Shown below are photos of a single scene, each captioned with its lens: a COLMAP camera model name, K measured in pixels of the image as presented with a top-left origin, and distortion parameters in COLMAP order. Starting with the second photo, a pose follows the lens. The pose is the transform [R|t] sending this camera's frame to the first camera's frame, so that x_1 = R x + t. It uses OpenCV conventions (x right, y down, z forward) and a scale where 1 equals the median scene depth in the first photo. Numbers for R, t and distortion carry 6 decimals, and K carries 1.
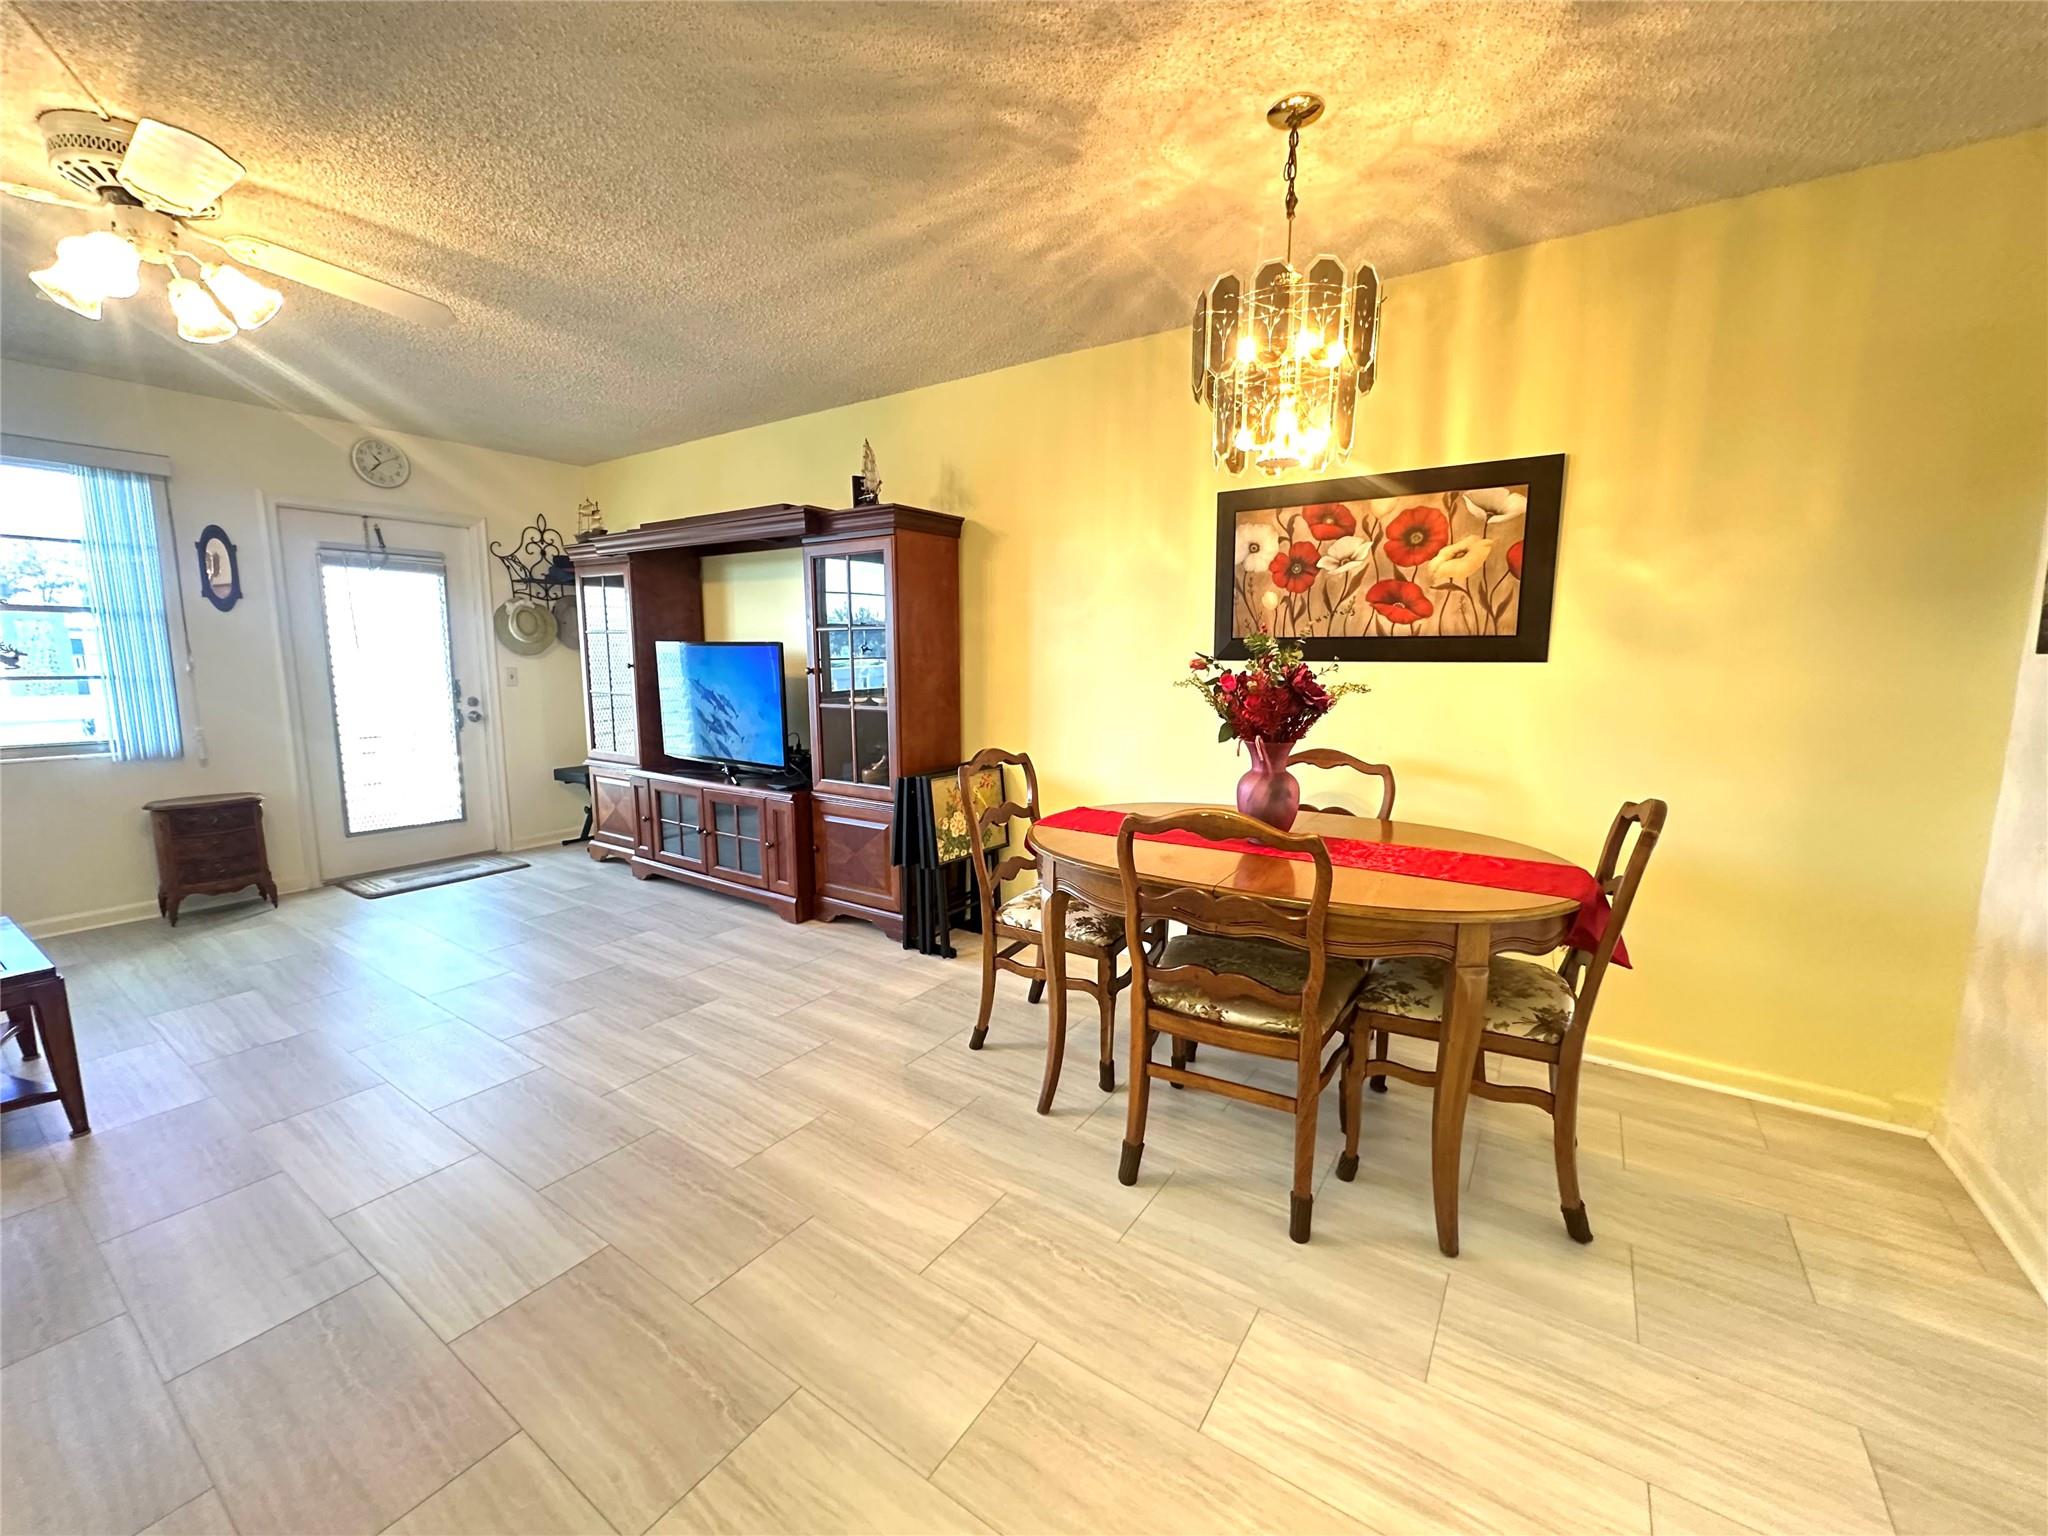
lens RADIAL K [[815.8, 0, 1024.0], [0, 815.8, 768.0], [0, 0, 1]] dist [-0.000827, 0.000286]
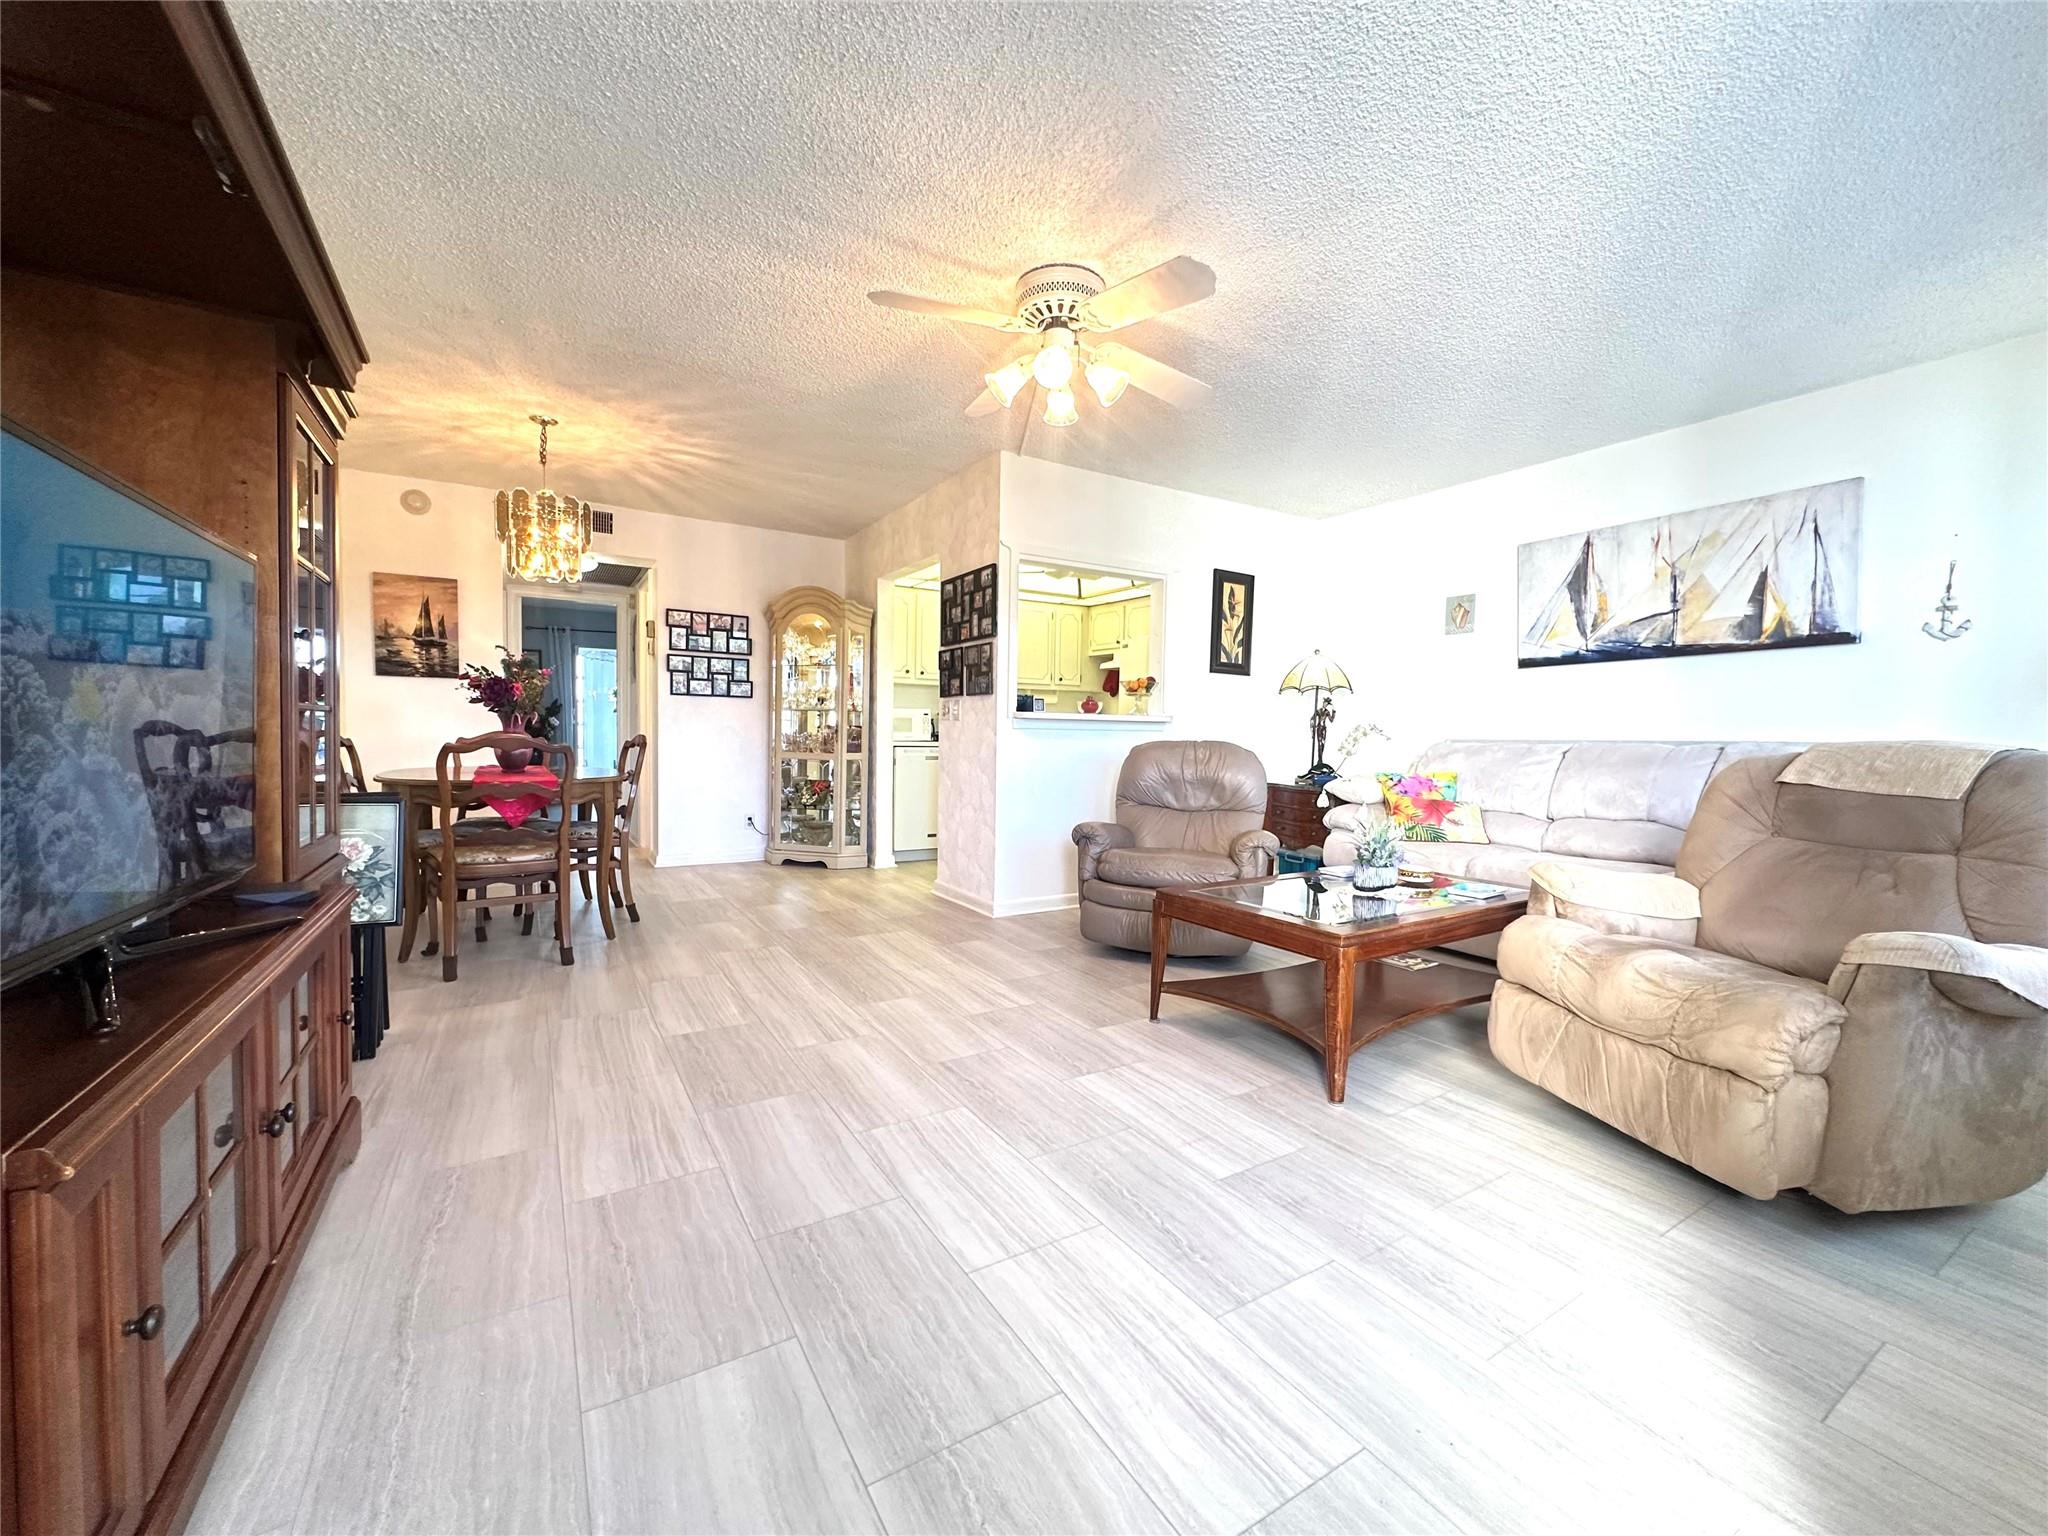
lens RADIAL K [[815.8, 0, 1024.0], [0, 815.8, 768.0], [0, 0, 1]] dist [-0.000827, 0.000286]
pose [[-0.910628, -0.034534, 0.411781, -0.731039], [0.040255, 0.984349, 0.171573, -0.088897], [-0.411261, 0.172815, -0.894986, 1.074605]]
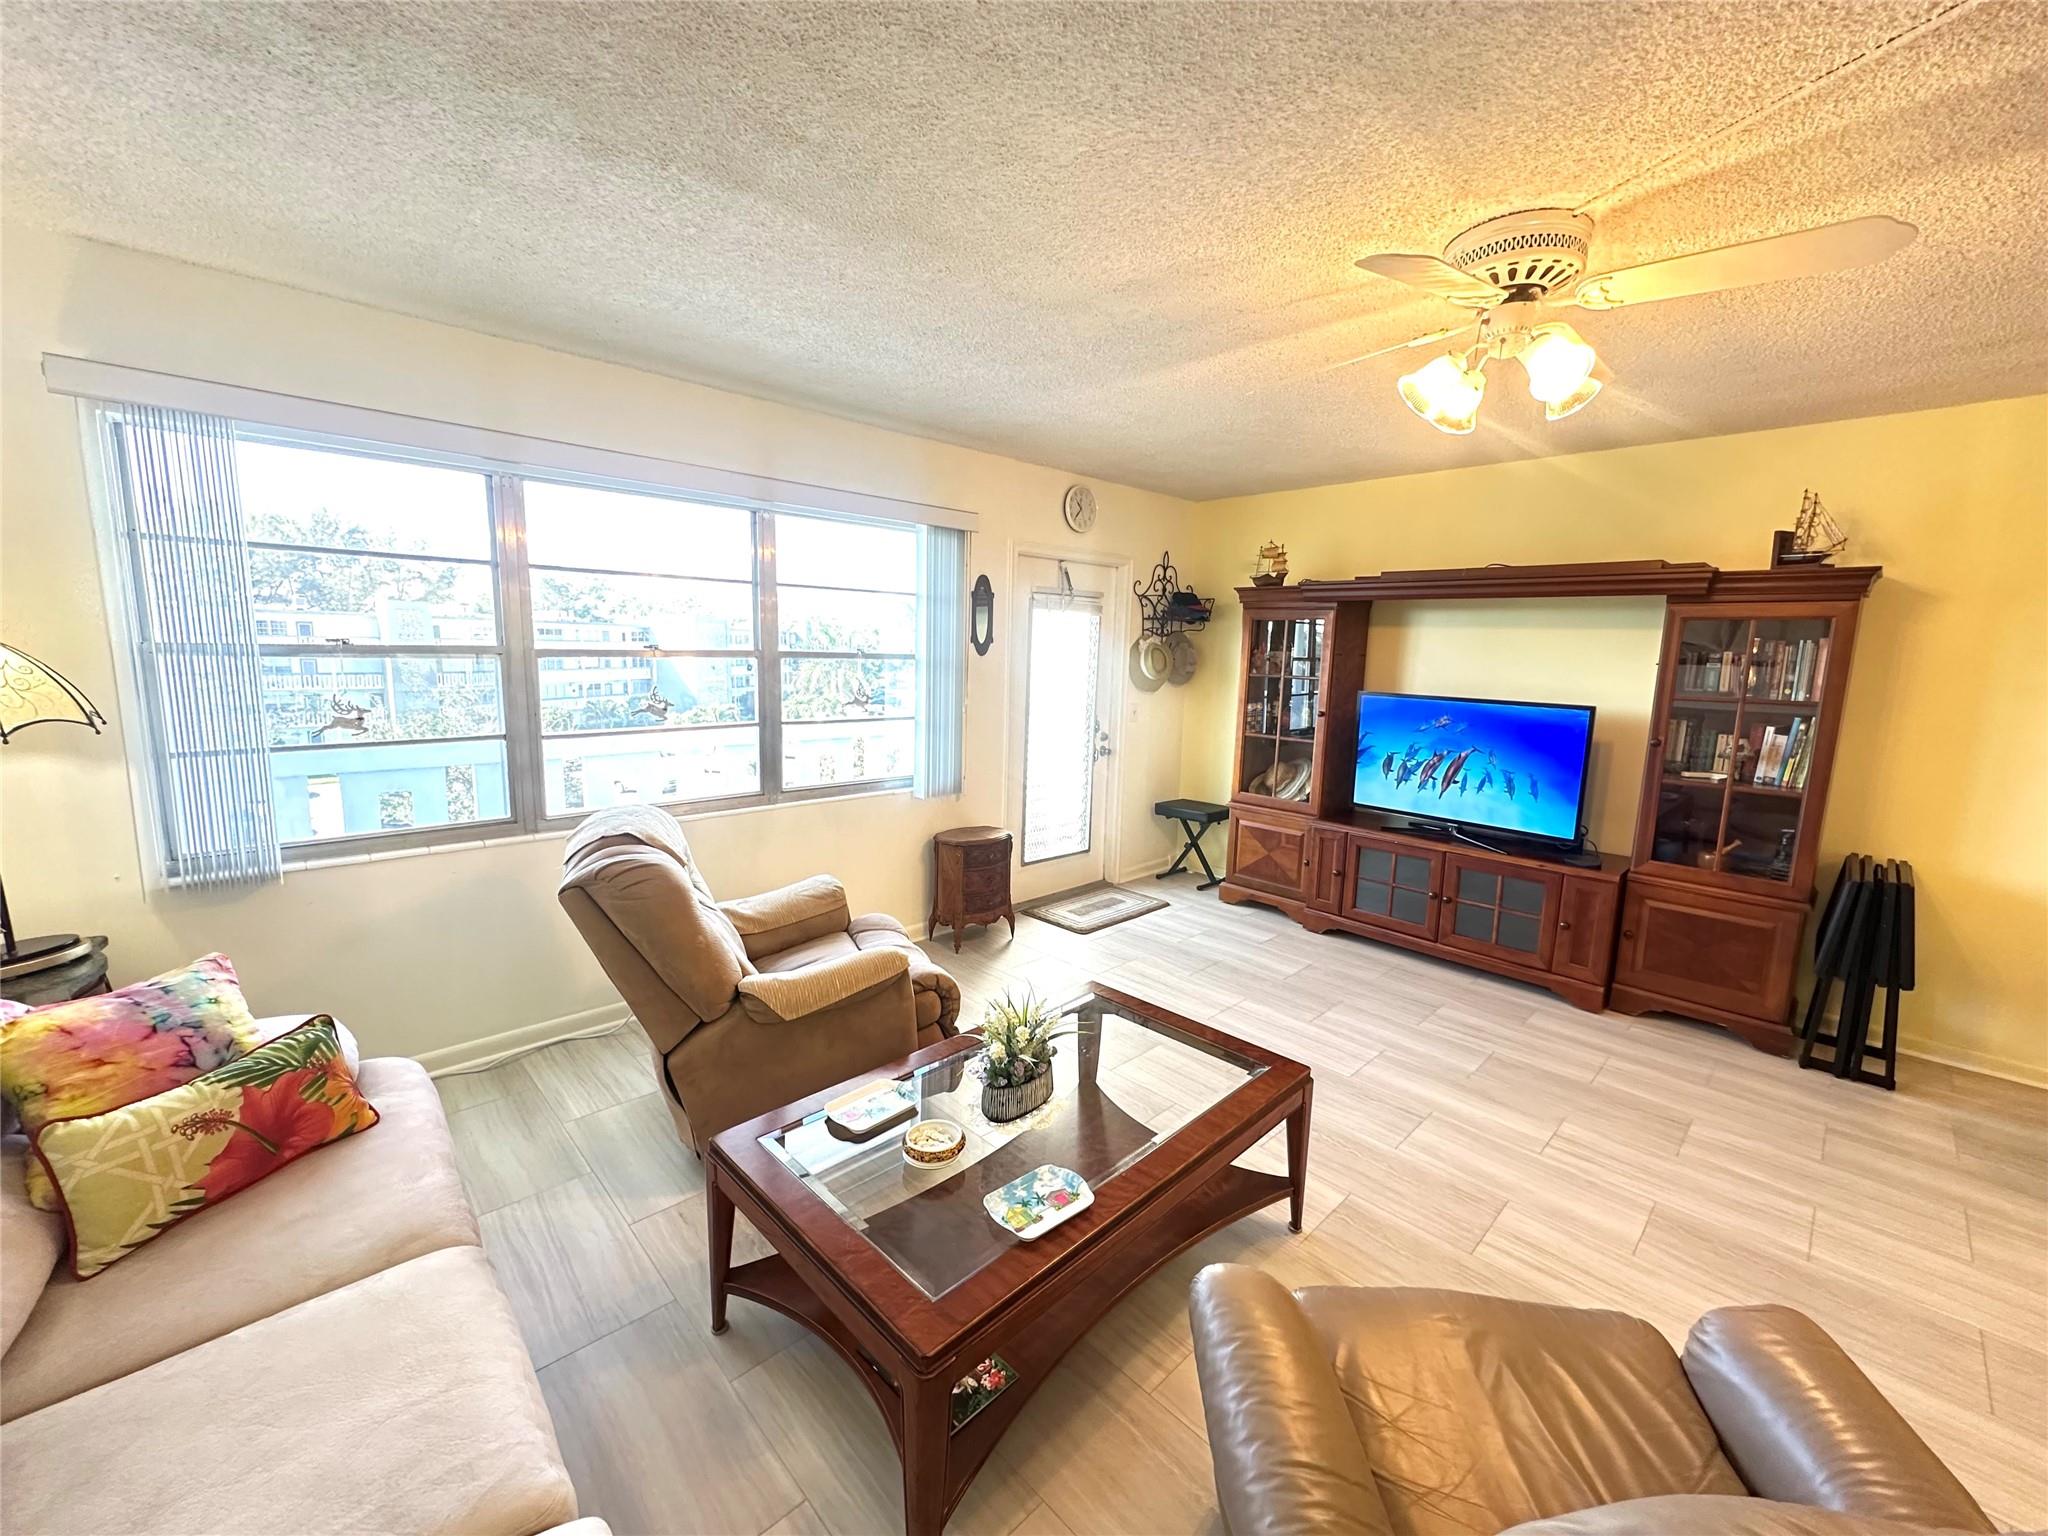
lens RADIAL K [[815.8, 0, 1024.0], [0, 815.8, 768.0], [0, 0, 1]] dist [-0.000827, 0.000286]
pose [[0.977730, 0.049727, -0.203889, -0.642978], [-0.047832, 0.998754, 0.014212, -0.059008], [0.204342, -0.004143, 0.978891, -0.026390]]
